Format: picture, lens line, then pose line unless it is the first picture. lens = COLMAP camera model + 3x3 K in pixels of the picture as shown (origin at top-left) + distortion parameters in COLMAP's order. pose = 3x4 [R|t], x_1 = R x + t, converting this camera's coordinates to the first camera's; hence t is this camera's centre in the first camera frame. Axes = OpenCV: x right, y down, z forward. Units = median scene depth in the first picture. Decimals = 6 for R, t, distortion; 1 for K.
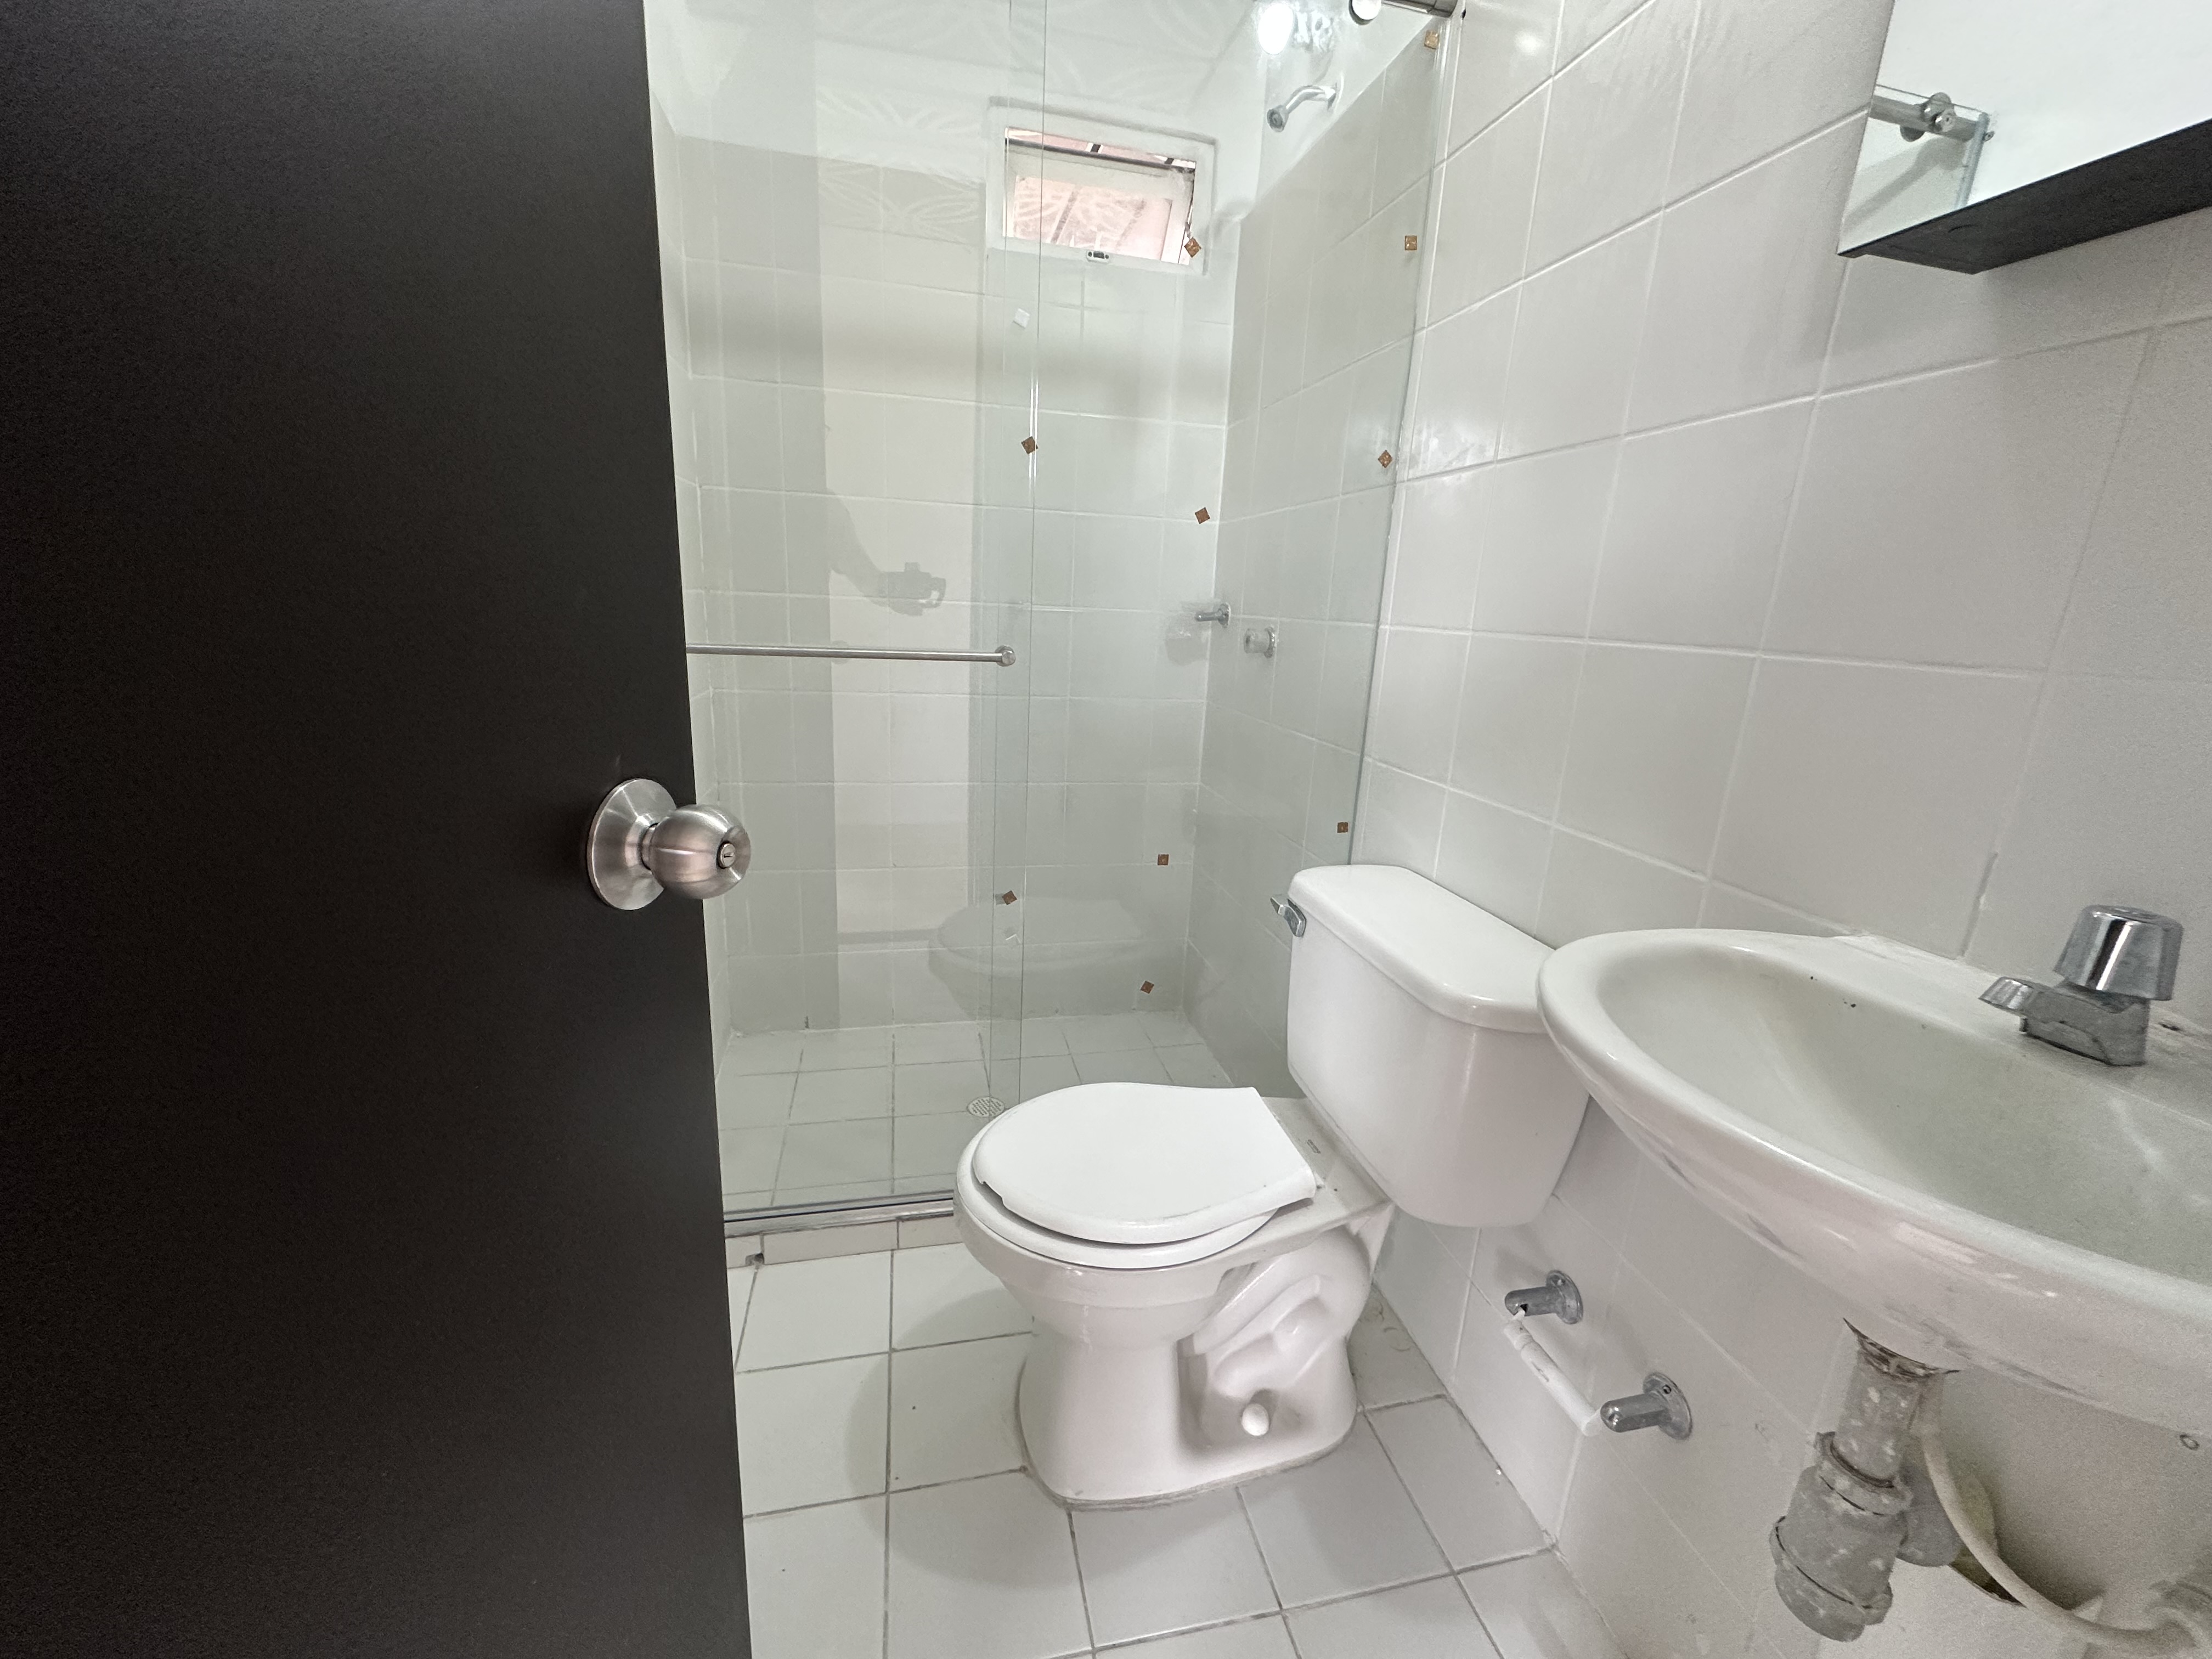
lens RADIAL K [[881.6, 0, 1106.8], [0, 881.6, 827.6], [0, 0, 1]] dist [-0.004260, 0.000743]
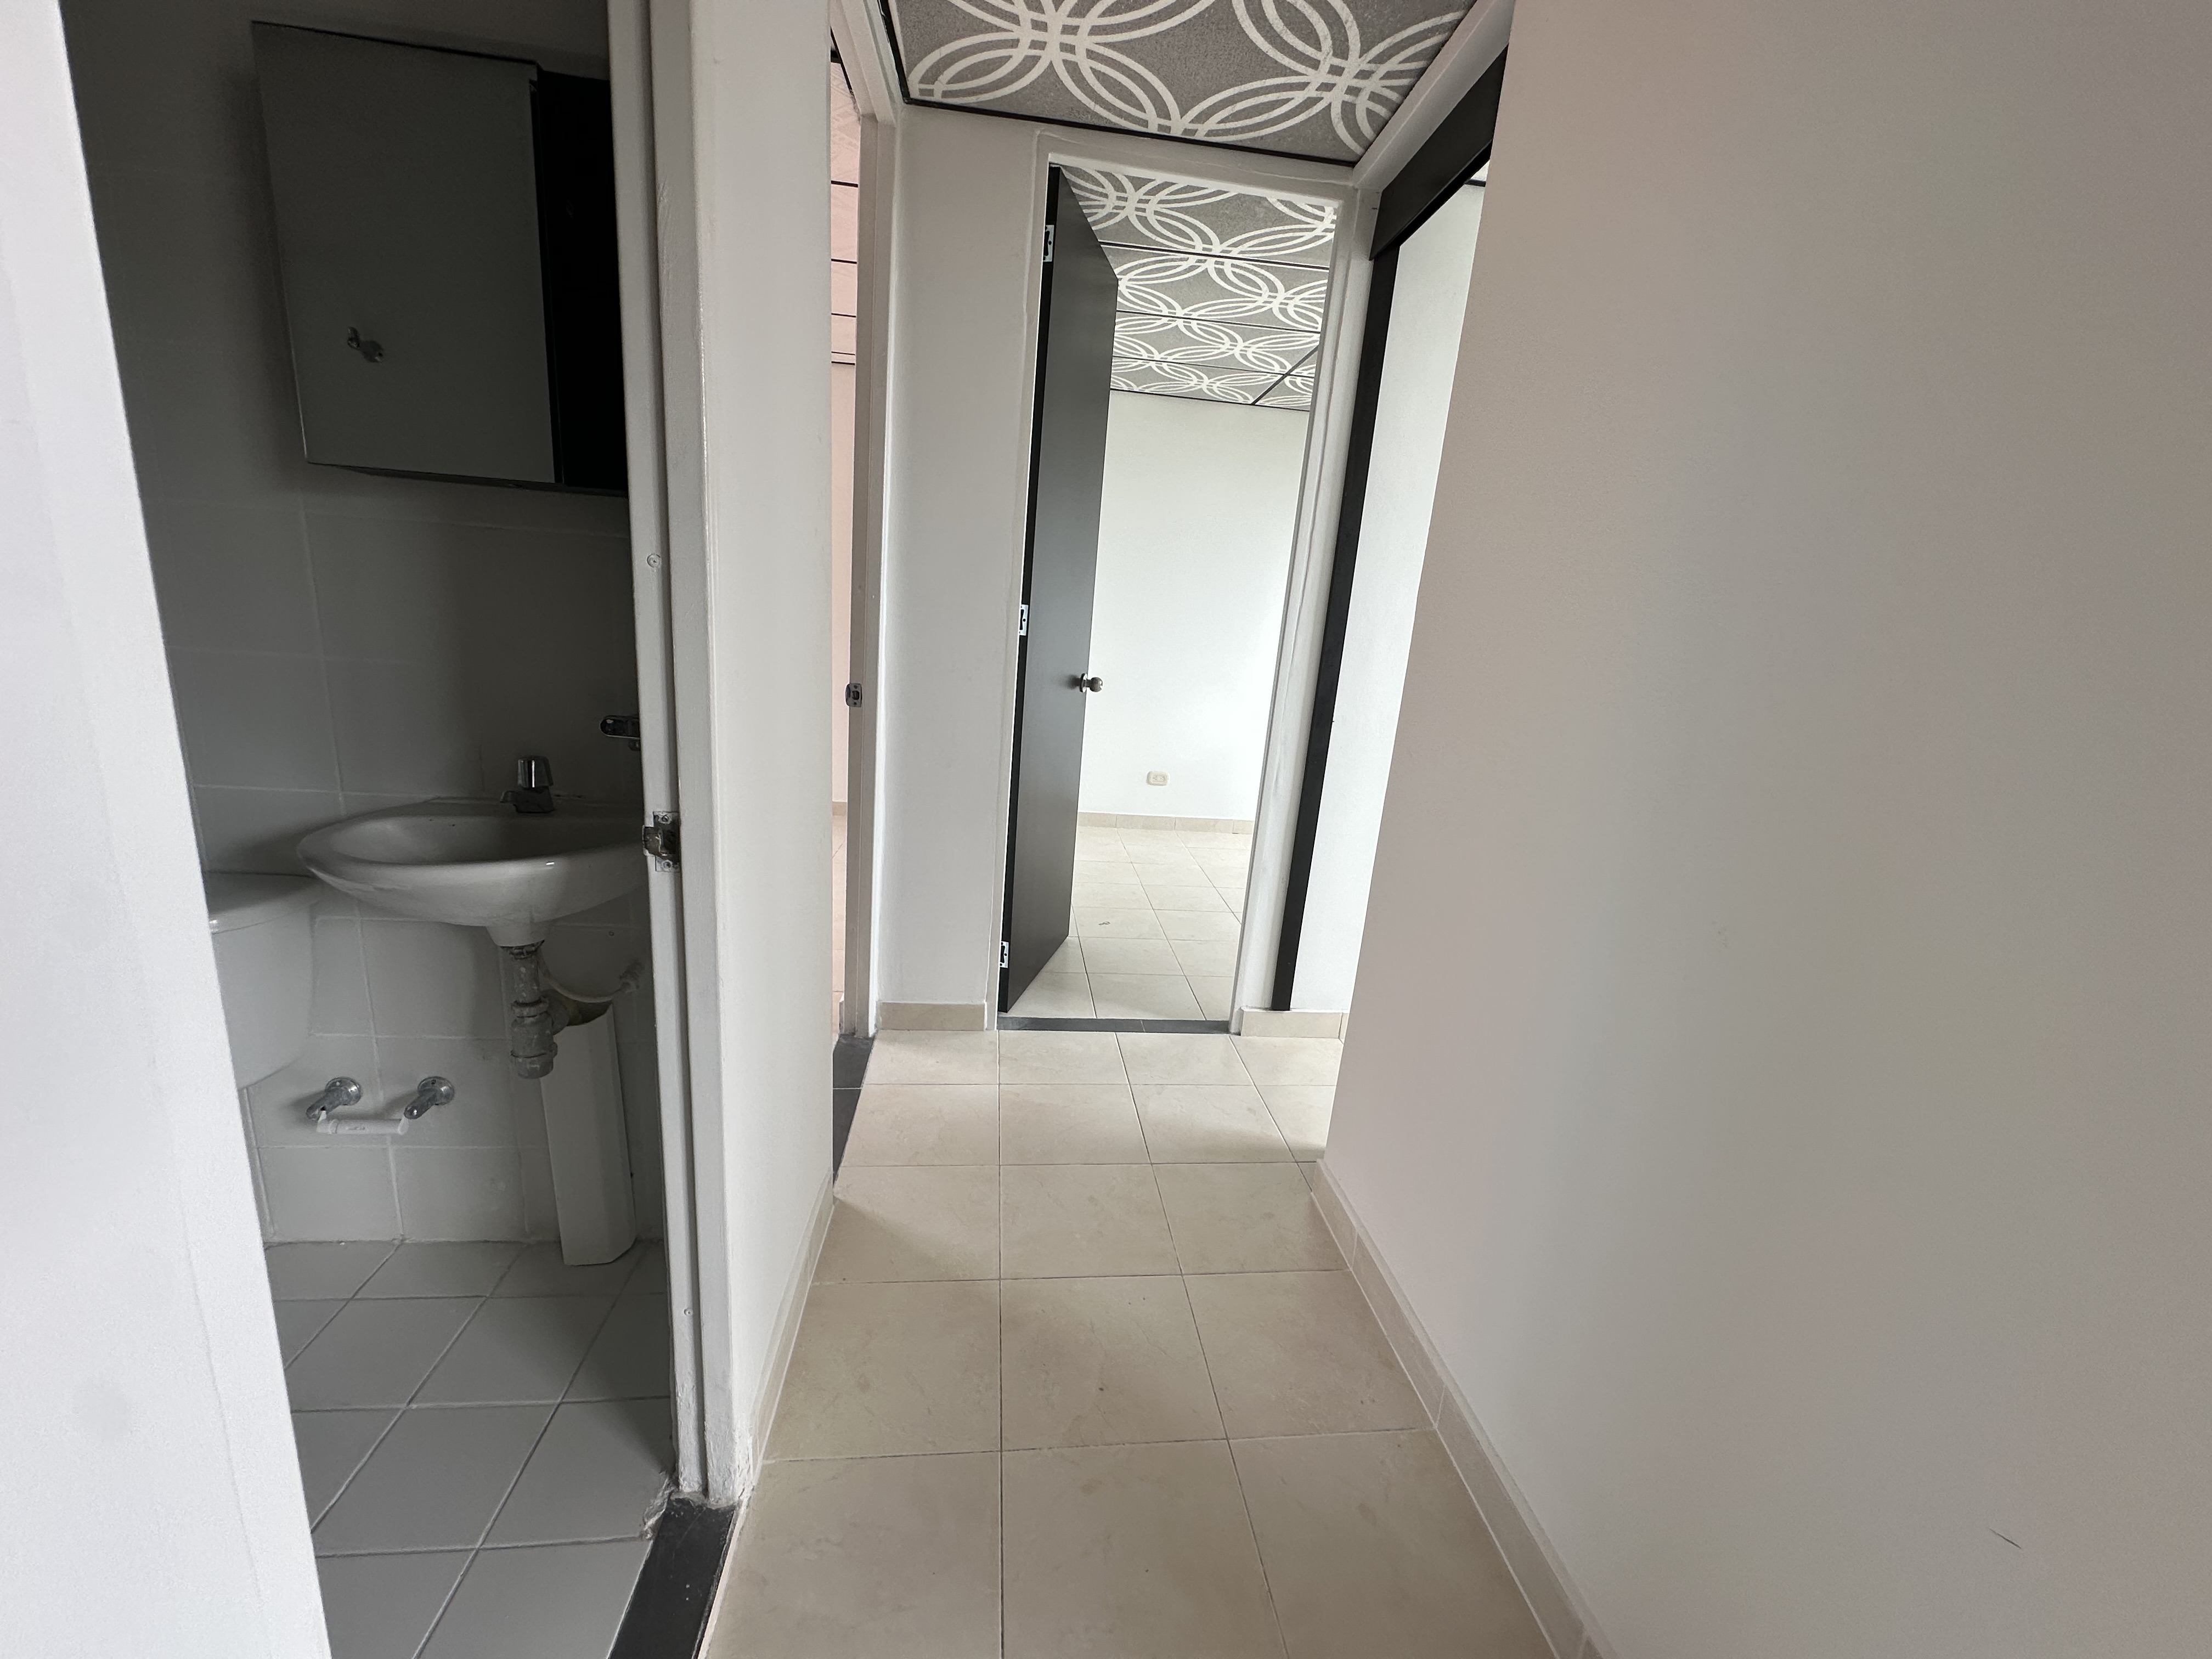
lens RADIAL K [[881.6, 0, 1097.7], [0, 881.6, 829.0], [0, 0, 1]] dist [-0.004260, 0.000743]
pose [[0.120454, -0.274762, 0.953937, -0.519399], [0.181380, 0.950850, 0.250970, -0.021382], [-0.976008, 0.142795, 0.164370, -0.455536]]
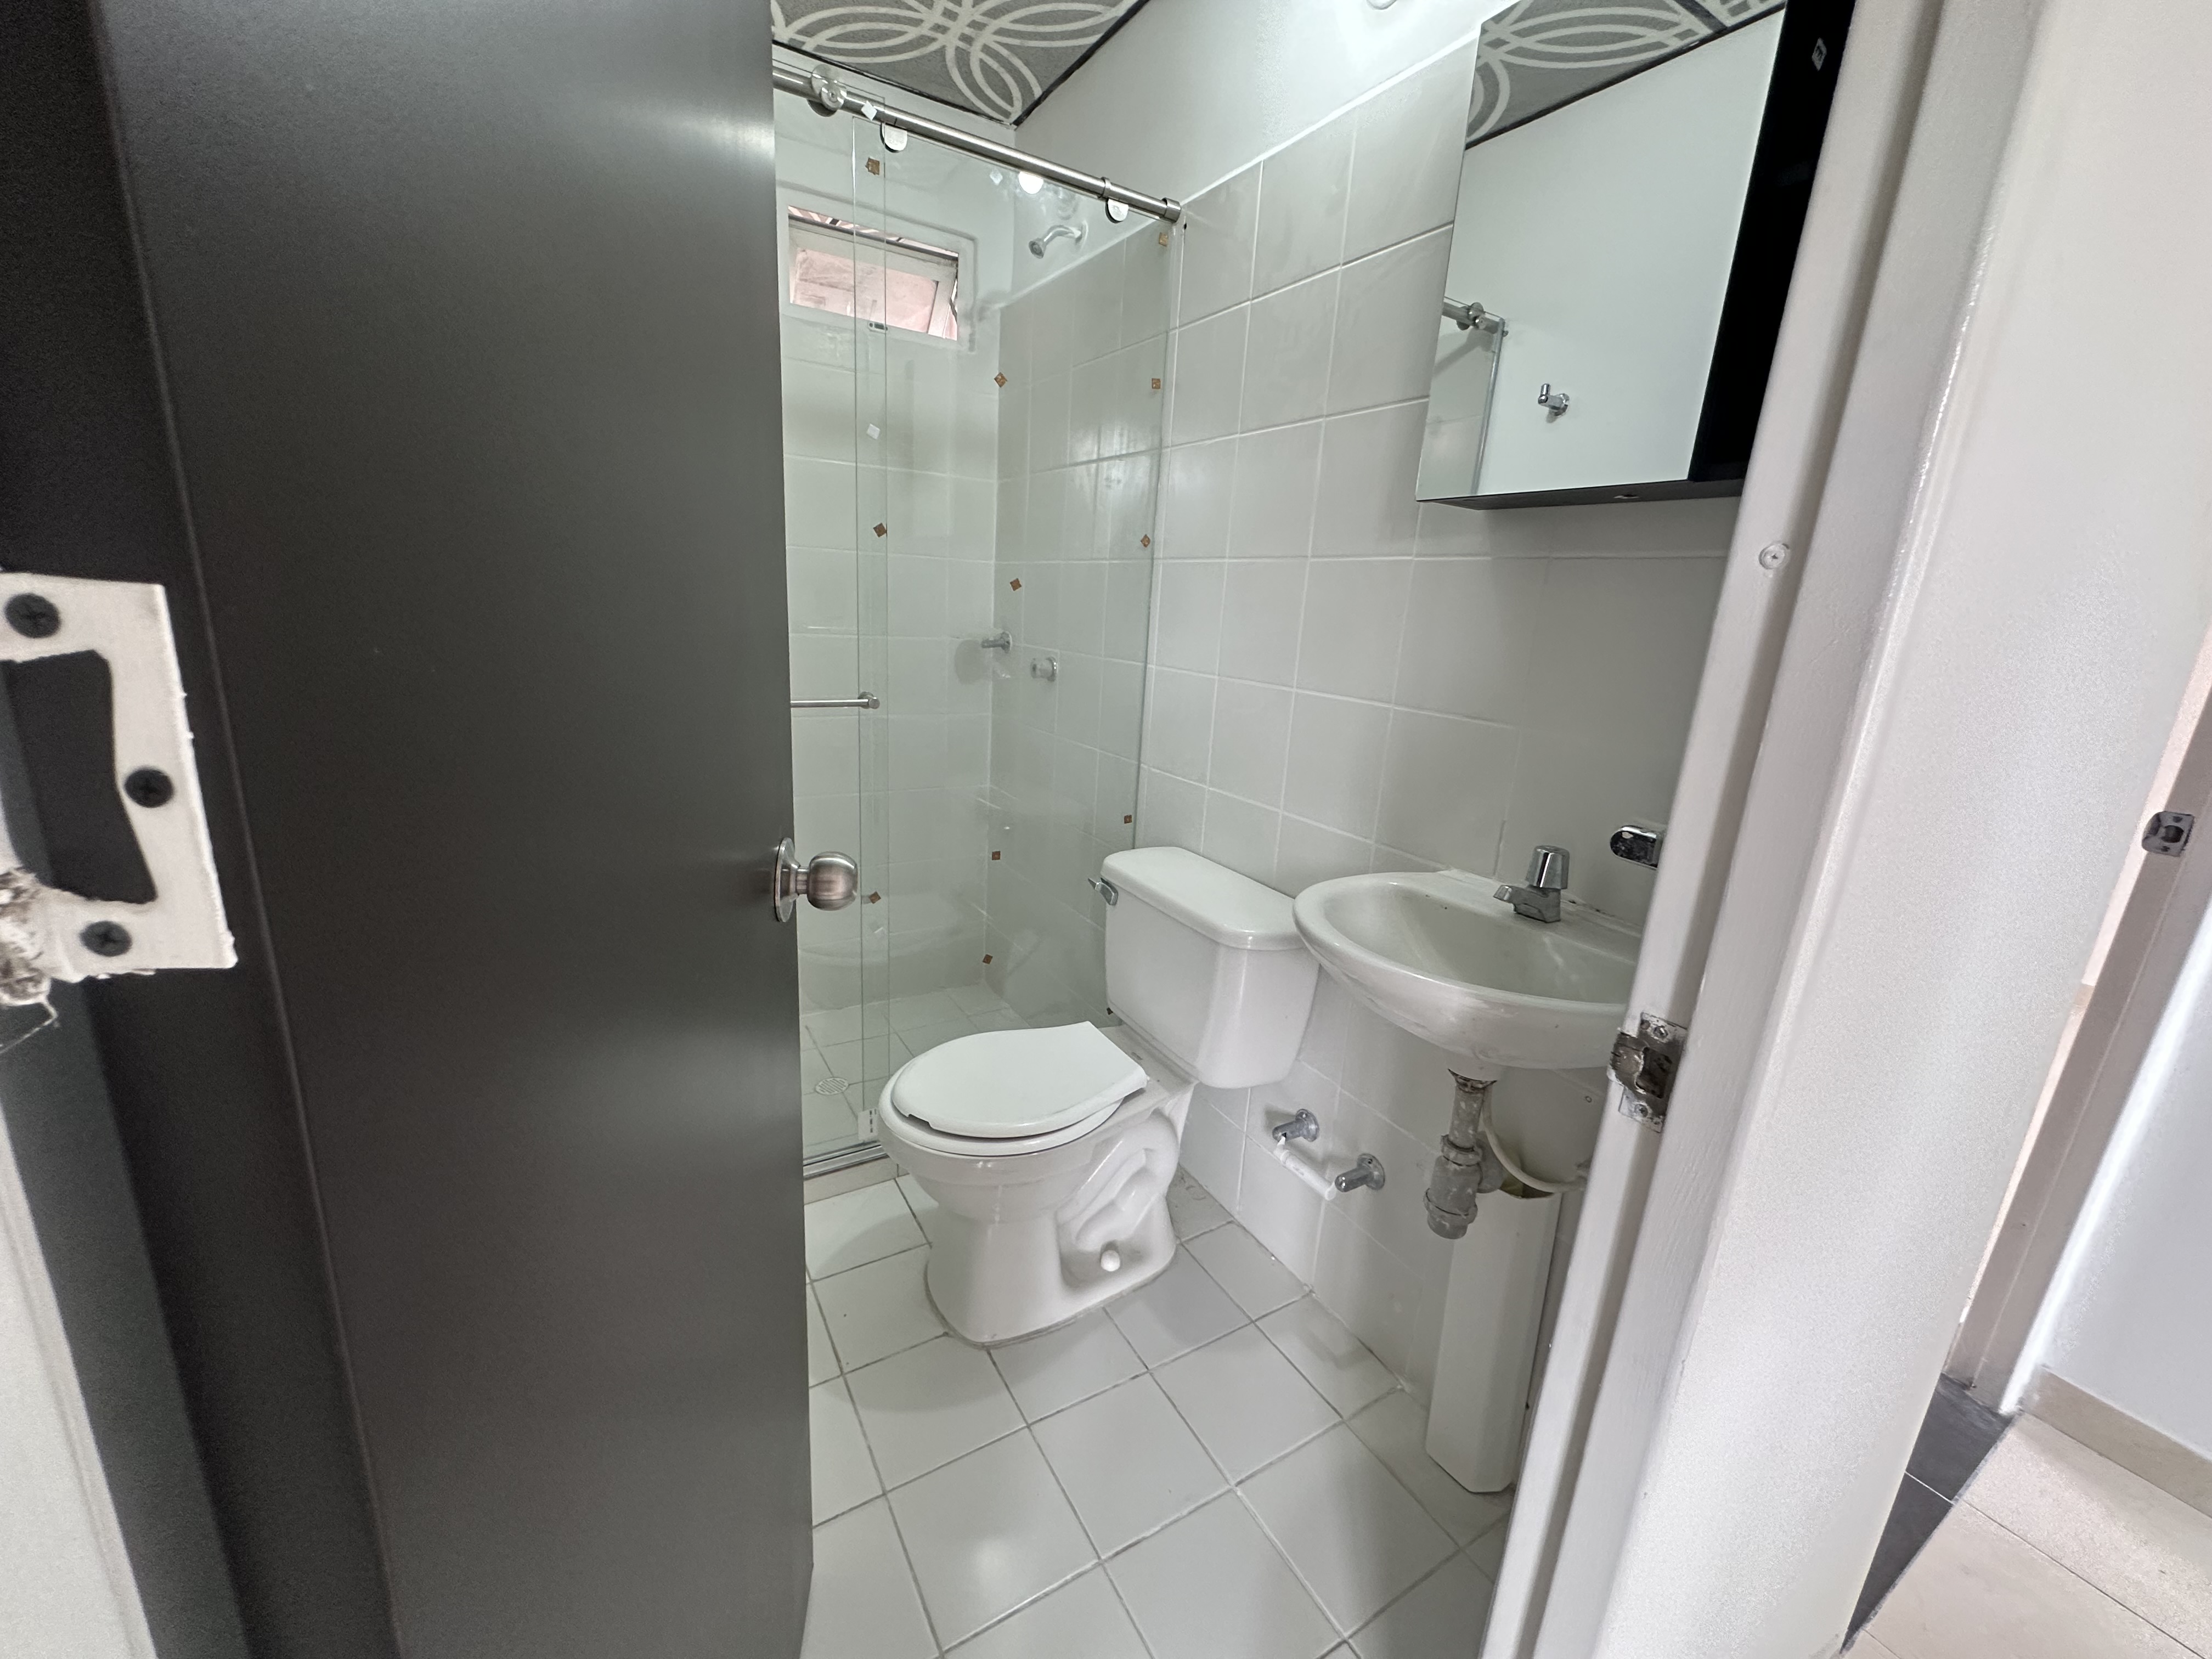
lens RADIAL K [[881.6, 0, 1107.4], [0, 881.6, 828.2], [0, 0, 1]] dist [-0.004260, 0.000743]
pose [[0.950234, -0.071906, 0.303125, -0.191183], [0.066044, 0.997379, 0.029560, -0.034096], [-0.304456, -0.008069, 0.952492, -0.277934]]
